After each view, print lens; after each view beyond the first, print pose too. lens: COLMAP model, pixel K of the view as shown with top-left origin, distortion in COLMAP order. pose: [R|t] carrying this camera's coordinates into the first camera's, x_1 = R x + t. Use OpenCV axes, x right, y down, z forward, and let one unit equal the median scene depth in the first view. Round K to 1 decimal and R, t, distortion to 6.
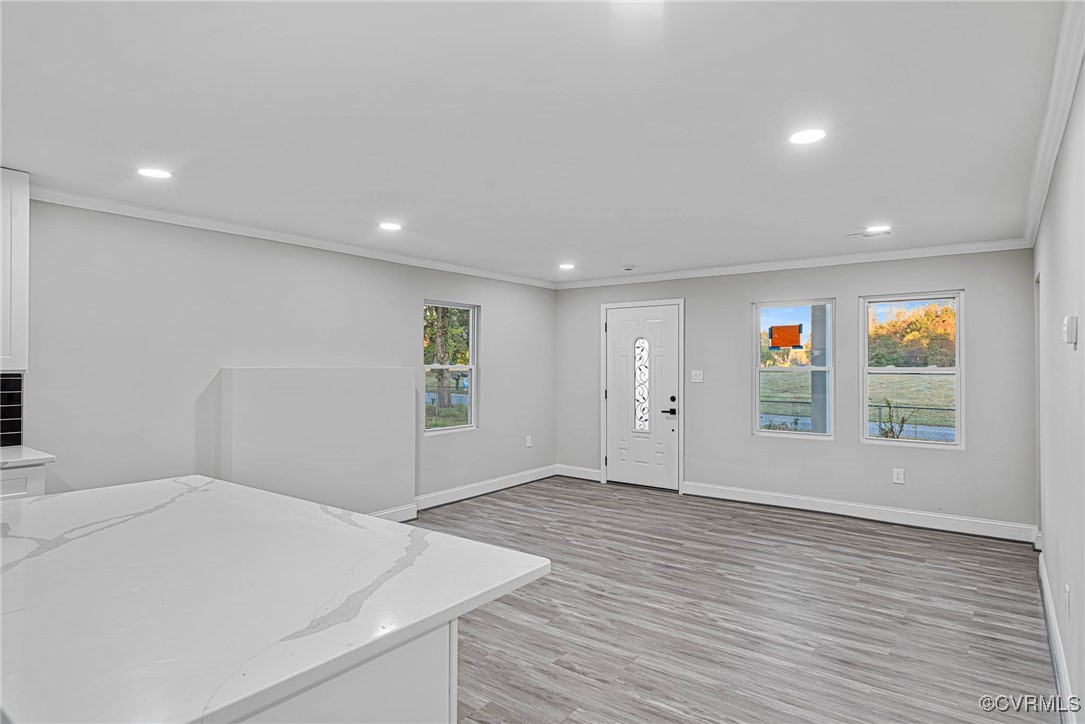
lens RADIAL K [[611.8, 0, 543.0], [0, 611.8, 361.1], [0, 0, 1]] dist [0.023908, -0.008896]
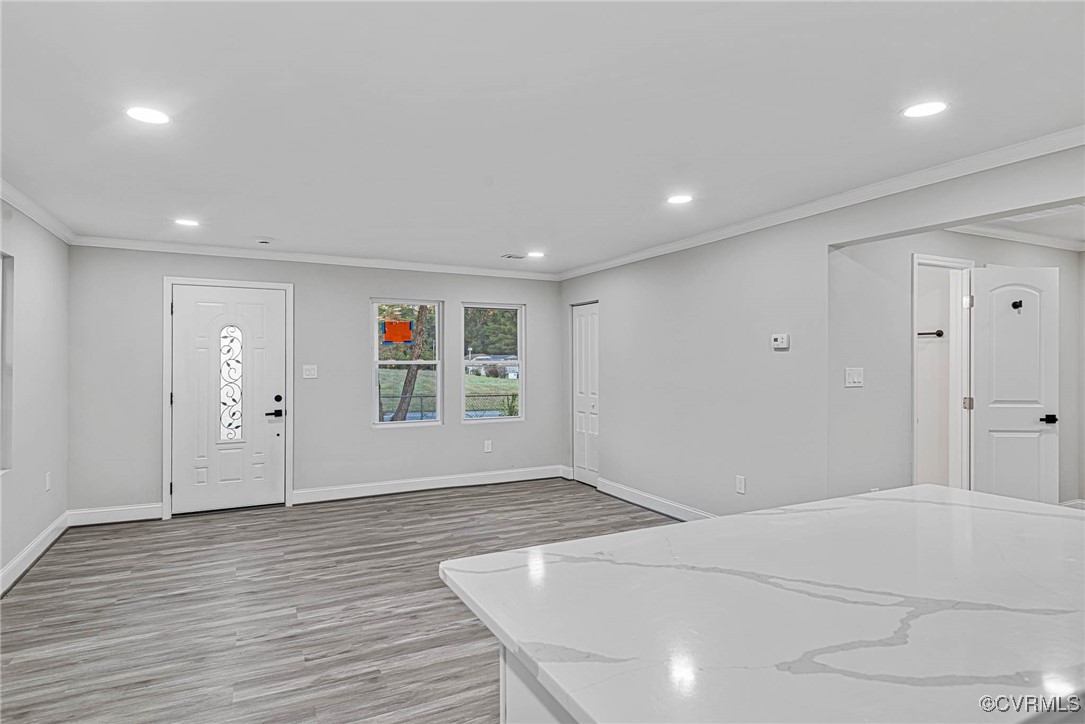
lens RADIAL K [[611.8, 0, 560.9], [0, 611.8, 364.4], [0, 0, 1]] dist [0.023908, -0.008896]
pose [[0.403961, -0.008252, 0.914739, -0.534820], [-0.006936, 0.999903, 0.012083, 0.000492], [-0.914750, -0.011226, 0.403864, 0.364576]]
